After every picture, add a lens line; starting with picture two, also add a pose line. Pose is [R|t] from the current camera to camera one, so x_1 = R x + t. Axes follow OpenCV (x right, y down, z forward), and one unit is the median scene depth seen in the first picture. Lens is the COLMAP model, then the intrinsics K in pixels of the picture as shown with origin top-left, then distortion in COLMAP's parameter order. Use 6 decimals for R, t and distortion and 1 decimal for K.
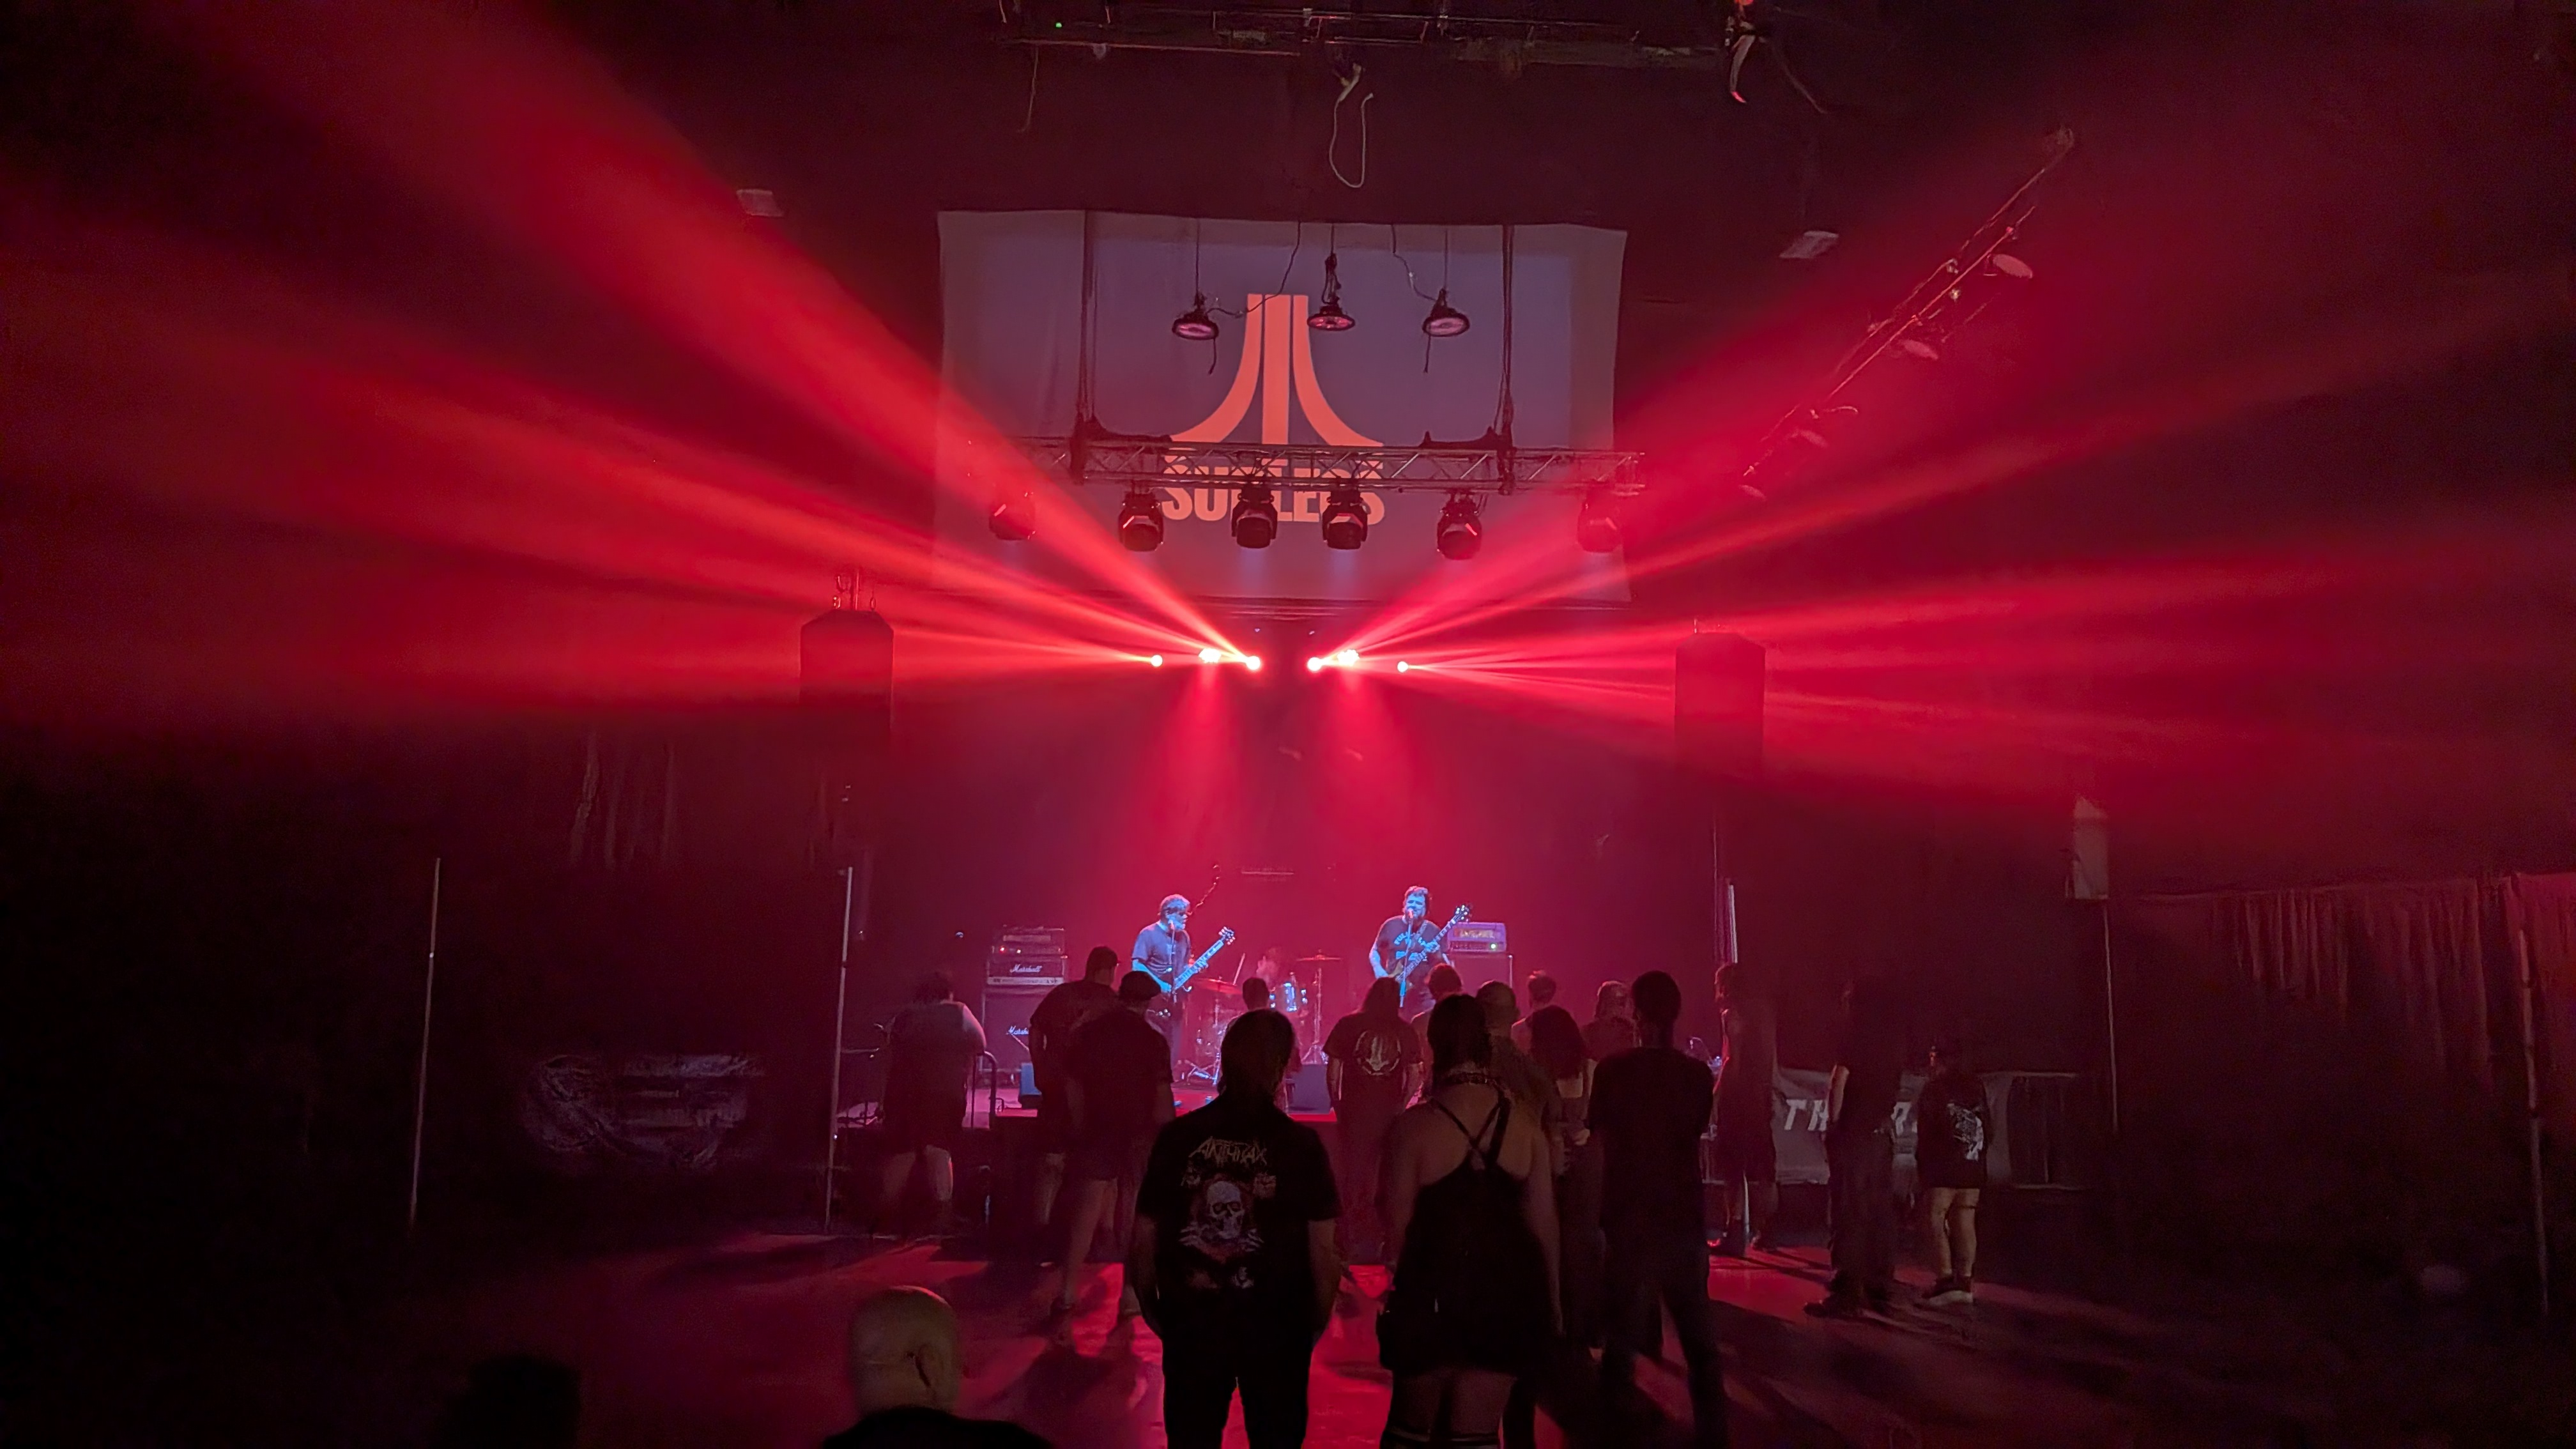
lens RADIAL K [[1791.0, 0, 1307.1], [0, 1791.0, 694.3], [0, 0, 1]] dist [-0.000285, -0.000735]
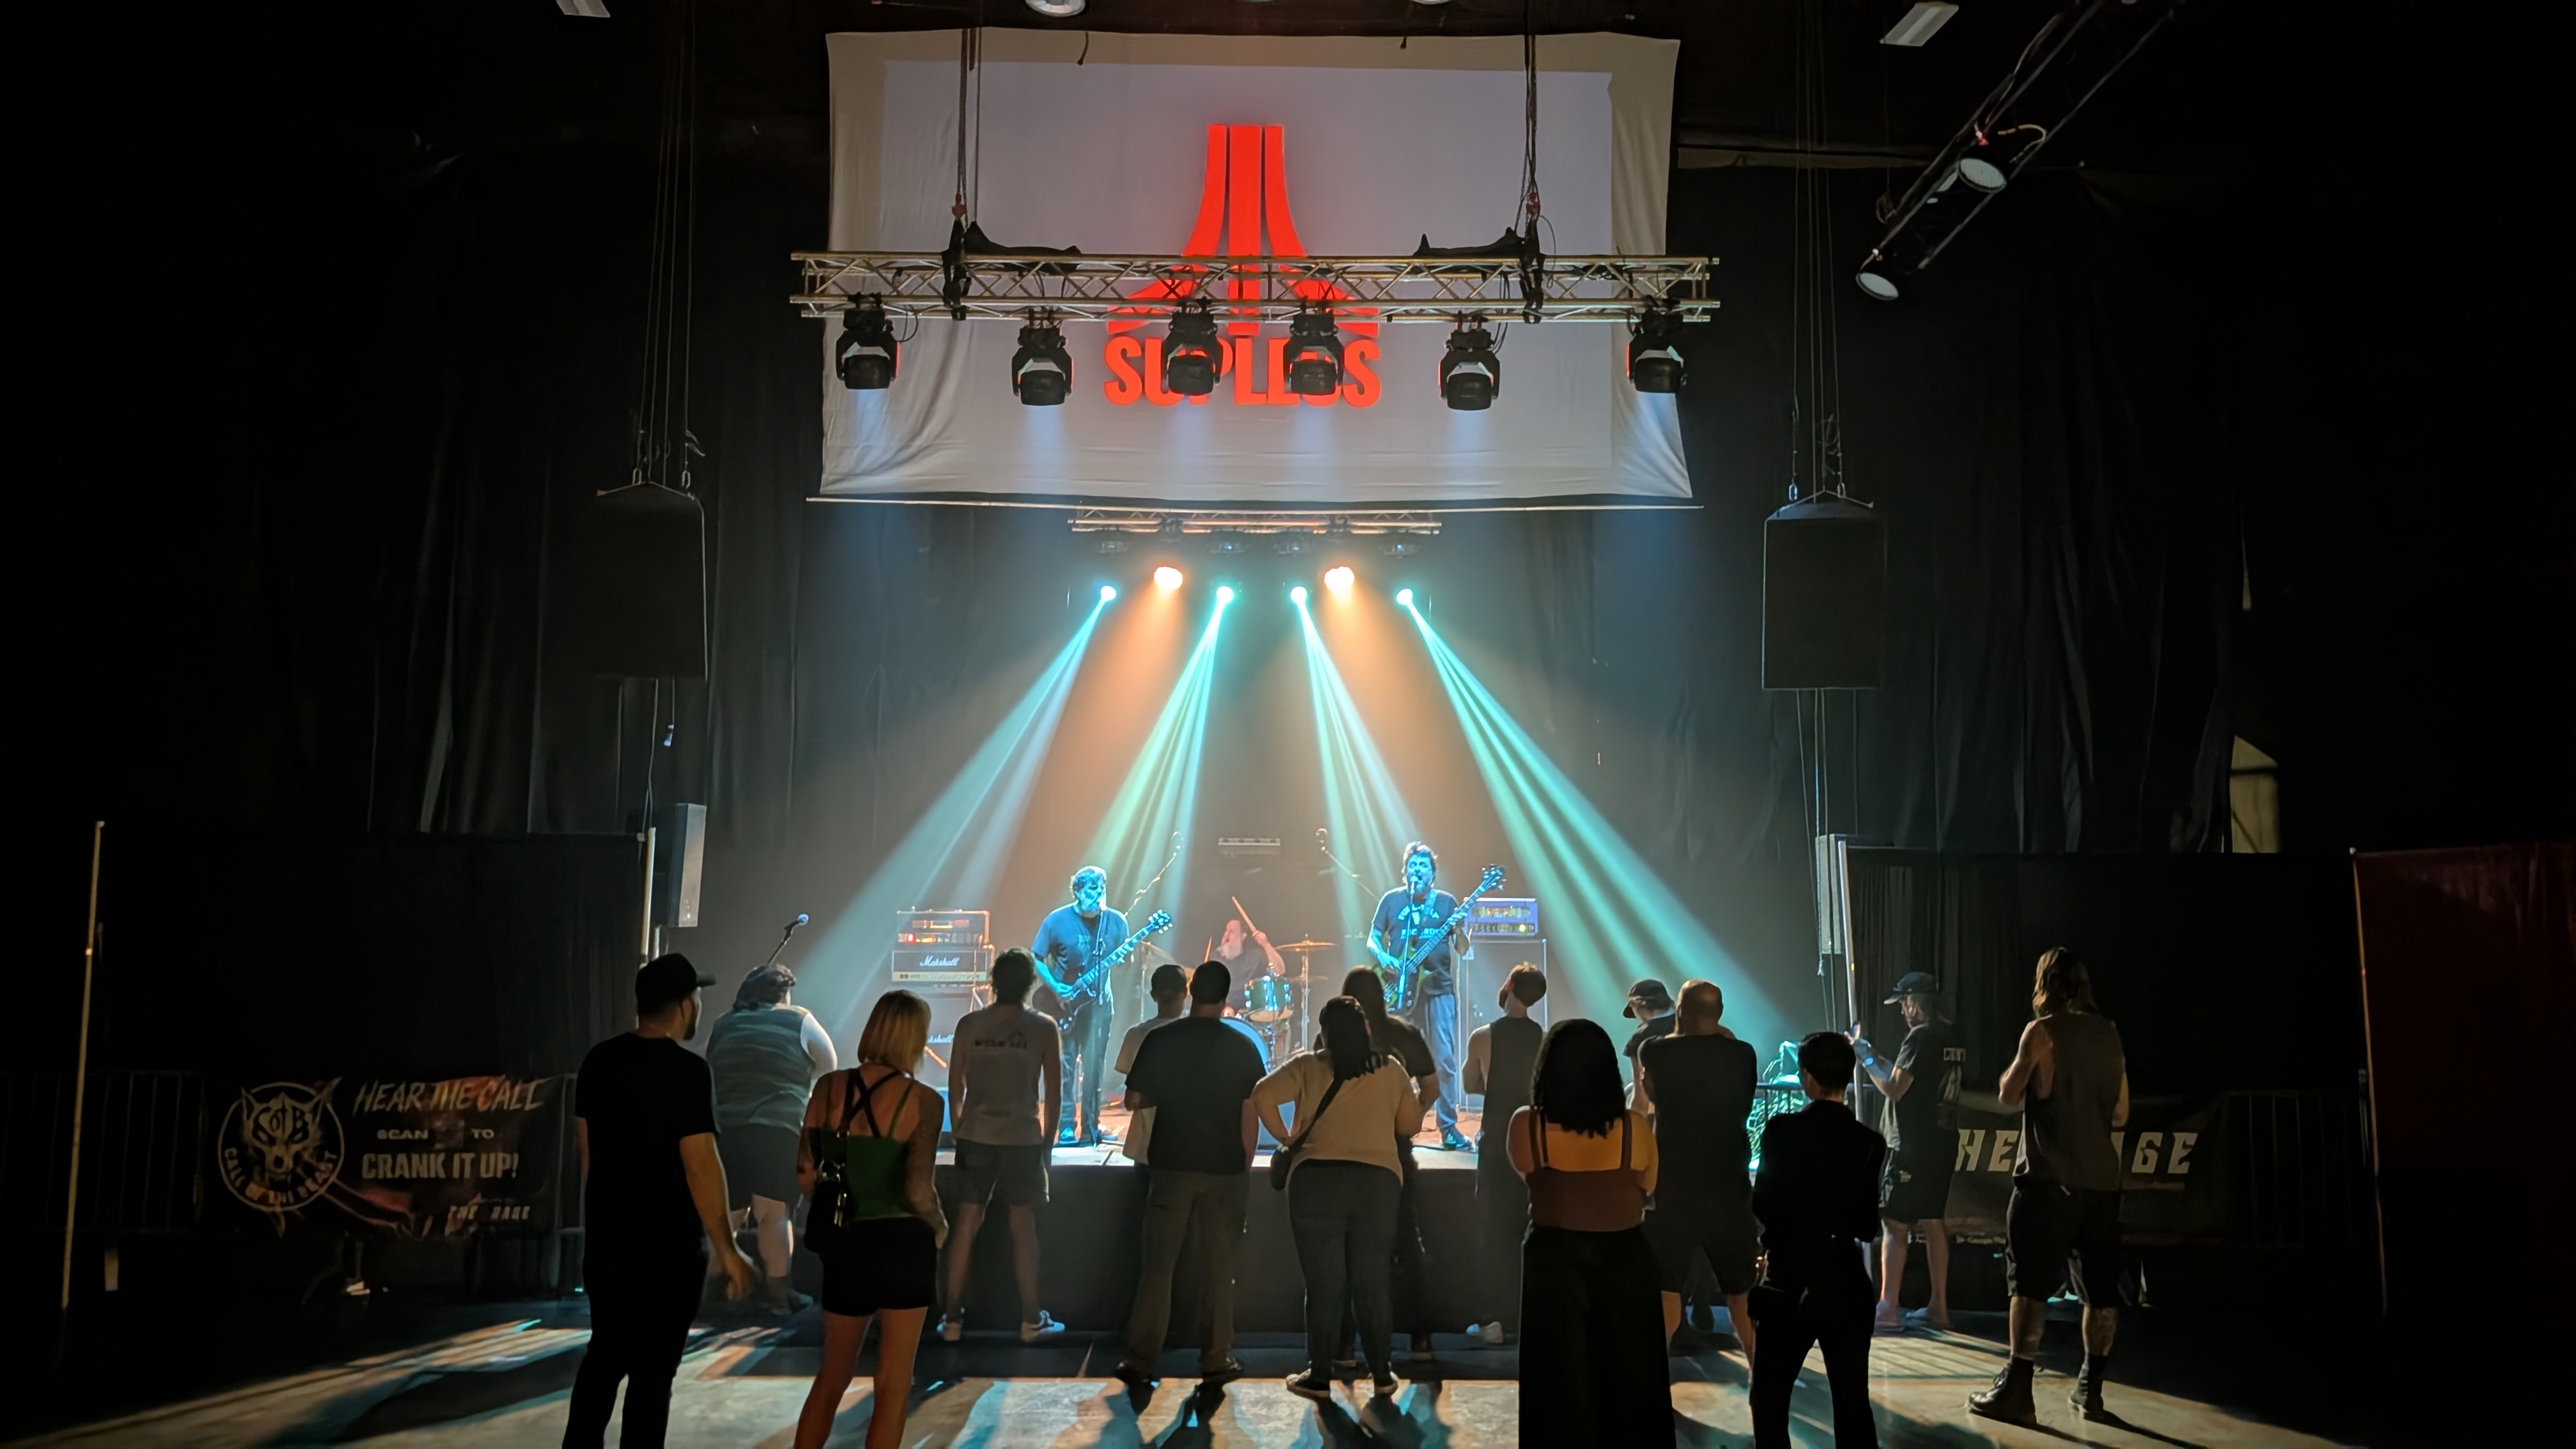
lens RADIAL K [[1747.8, 0, 1284.7], [0, 1747.8, 735.5], [0, 0, 1]] dist [0.002935, 0.002574]
pose [[0.999461, -0.012958, -0.030180, 0.028519], [0.013744, 0.999568, 0.025998, 0.040463], [0.029830, -0.026399, 0.999206, 0.269795]]
